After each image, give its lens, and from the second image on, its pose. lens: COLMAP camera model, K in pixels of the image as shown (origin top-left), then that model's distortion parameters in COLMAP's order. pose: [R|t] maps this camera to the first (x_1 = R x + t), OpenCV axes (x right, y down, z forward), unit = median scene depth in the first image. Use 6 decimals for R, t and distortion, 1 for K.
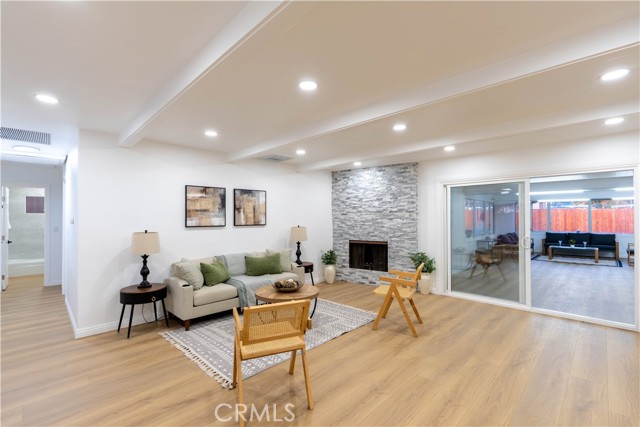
lens RADIAL K [[281.9, 0, 321.5], [0, 281.9, 214.5], [0, 0, 1]] dist [-0.010626, 0.000502]
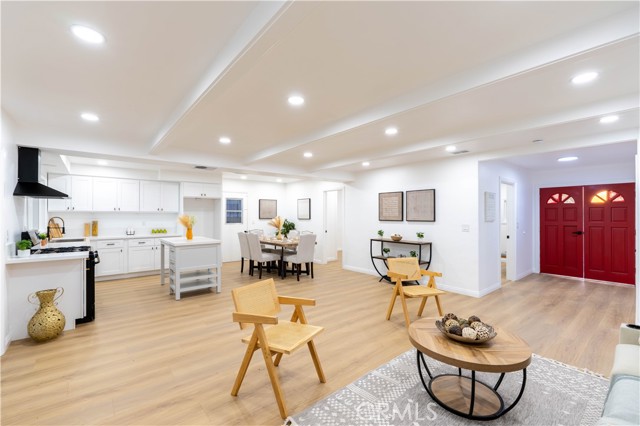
lens RADIAL K [[281.9, 0, 321.5], [0, 281.9, 214.0], [0, 0, 1]] dist [-0.010626, 0.000502]
pose [[-0.995038, 0.001450, 0.099486, 0.089743], [-0.000031, 0.999889, -0.014881, 0.014387], [-0.099497, -0.014810, -0.994928, 1.215416]]
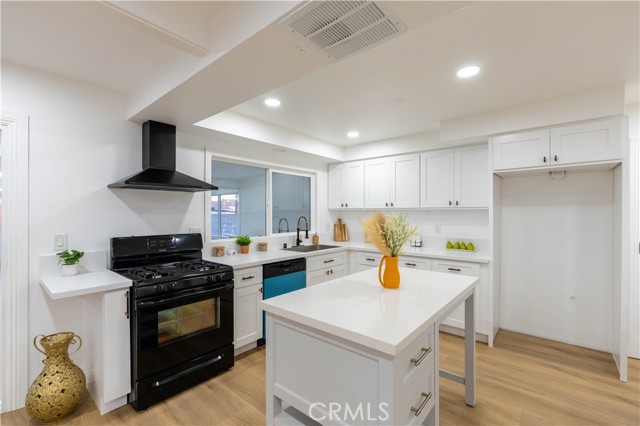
lens RADIAL K [[281.9, 0, 321.5], [0, 281.9, 214.0], [0, 0, 1]] dist [-0.010626, 0.000502]
pose [[-0.084087, -0.000414, 0.996458, 0.357123], [-0.010379, 0.999946, -0.000461, 0.001569], [-0.996404, -0.010381, -0.084087, 0.291088]]
